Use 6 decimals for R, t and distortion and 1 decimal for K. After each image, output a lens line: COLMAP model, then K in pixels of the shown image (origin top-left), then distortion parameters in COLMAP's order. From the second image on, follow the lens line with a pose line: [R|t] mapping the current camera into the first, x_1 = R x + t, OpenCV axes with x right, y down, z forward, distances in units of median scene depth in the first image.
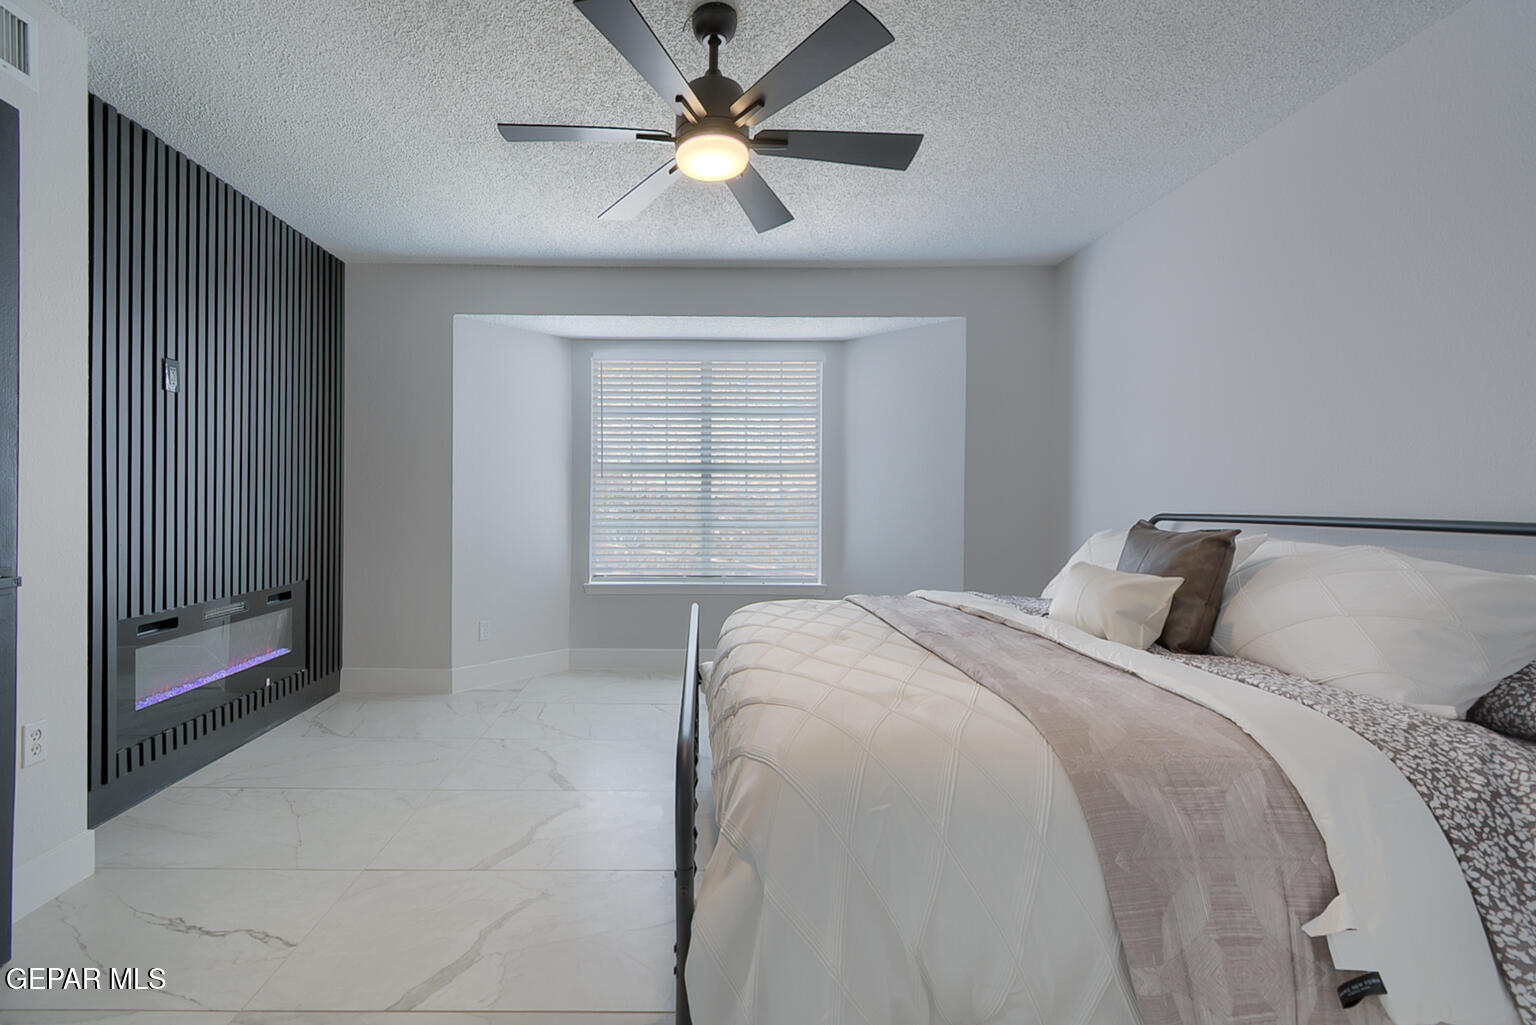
lens RADIAL K [[719.0, 0, 736.2], [0, 719.0, 504.6], [0, 0, 1]] dist [0.004114, 0.001176]
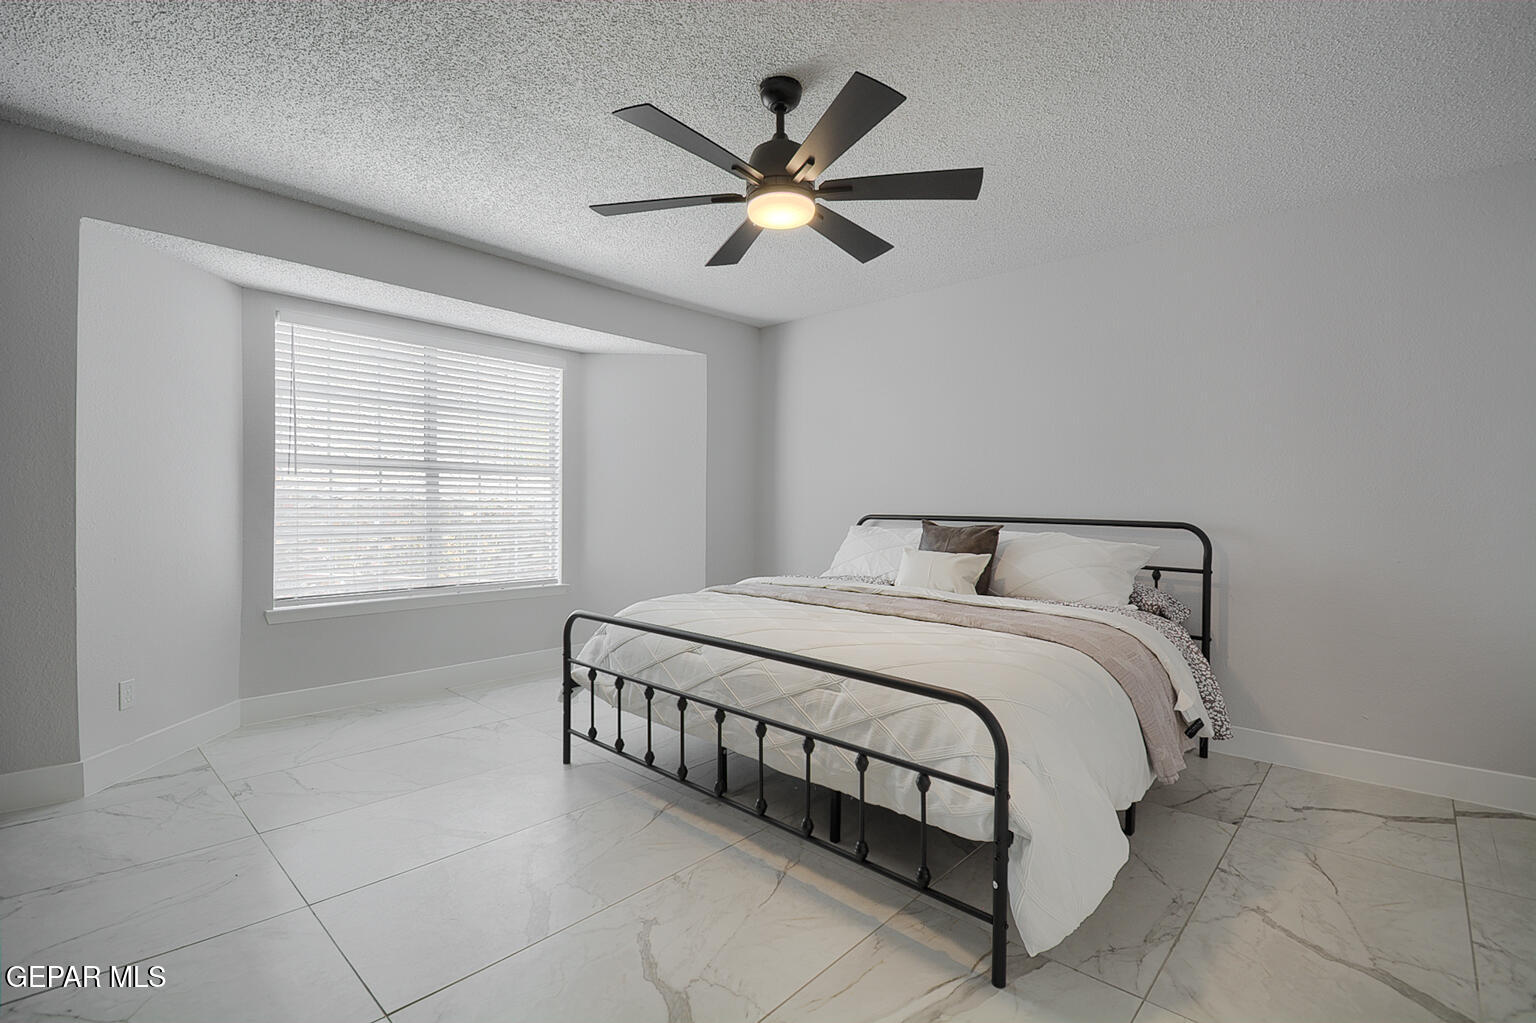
lens RADIAL K [[667.6, 0, 780.4], [0, 667.6, 508.5], [0, 0, 1]] dist [0.004694, -0.000078]
pose [[0.691912, -0.000567, 0.721982, -0.370946], [-0.004798, 0.999974, 0.005384, -0.005623], [-0.721966, -0.007189, 0.691891, 0.118166]]
